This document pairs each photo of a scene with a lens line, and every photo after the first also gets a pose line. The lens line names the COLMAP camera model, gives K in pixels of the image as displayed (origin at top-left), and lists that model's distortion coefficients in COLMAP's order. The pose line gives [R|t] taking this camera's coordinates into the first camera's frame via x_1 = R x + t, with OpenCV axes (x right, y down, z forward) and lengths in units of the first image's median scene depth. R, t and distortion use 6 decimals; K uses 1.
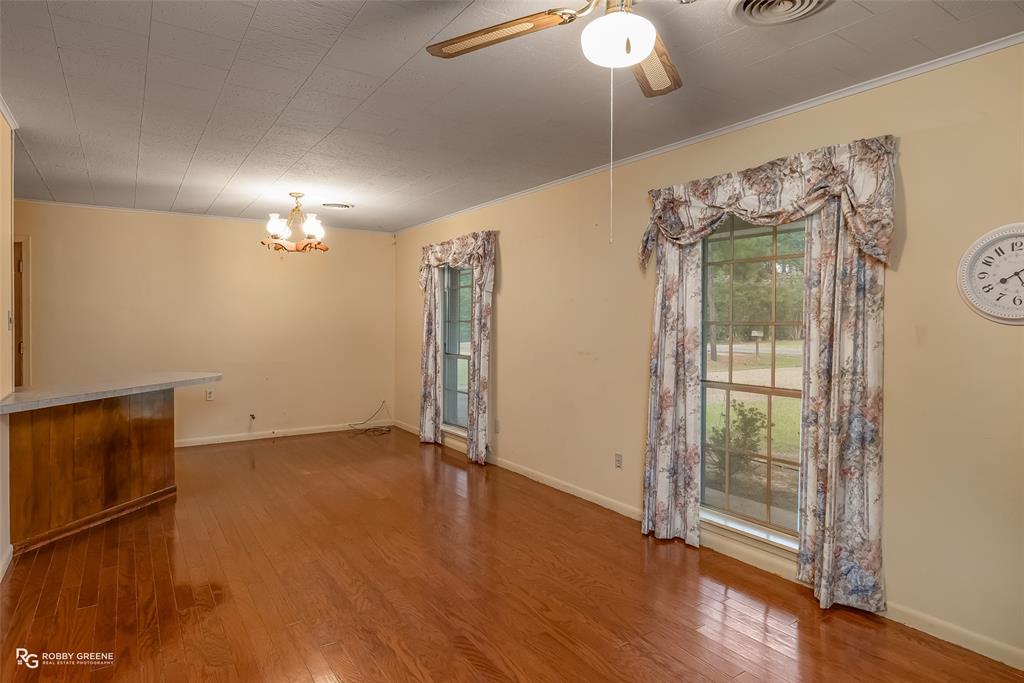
lens RADIAL K [[547.7, 0, 490.4], [0, 547.7, 326.1], [0, 0, 1]] dist [-0.000111, 0.000100]
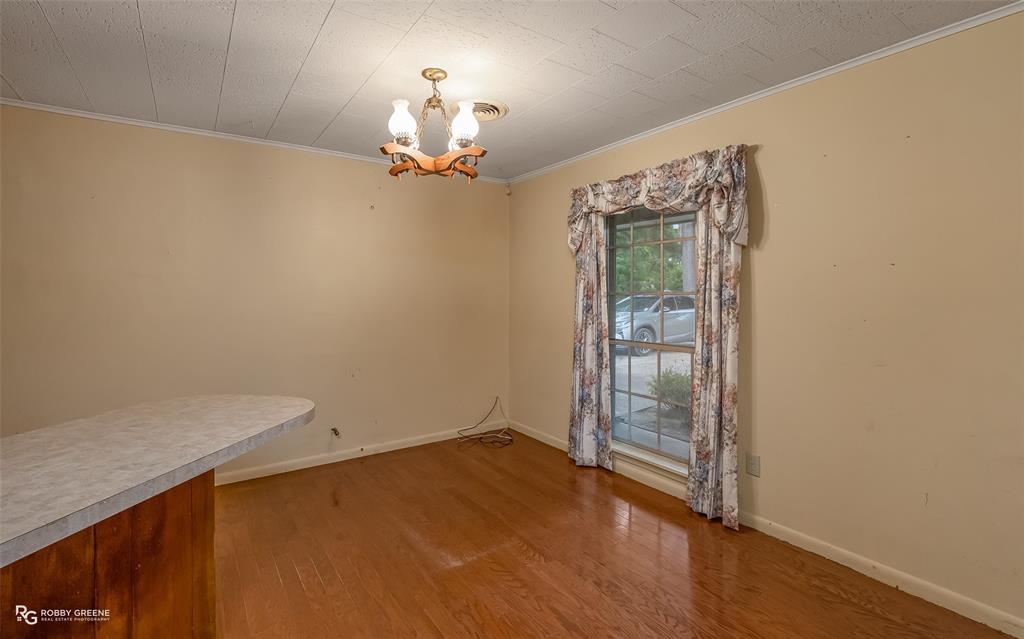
lens RADIAL K [[478.3, 0, 518.3], [0, 478.3, 293.0], [0, 0, 1]] dist [-0.001930, -0.000127]
pose [[0.999695, -0.006122, 0.023907, -0.249015], [0.006309, 0.999950, -0.007720, -0.006221], [-0.023859, 0.007868, 0.999684, 0.446508]]
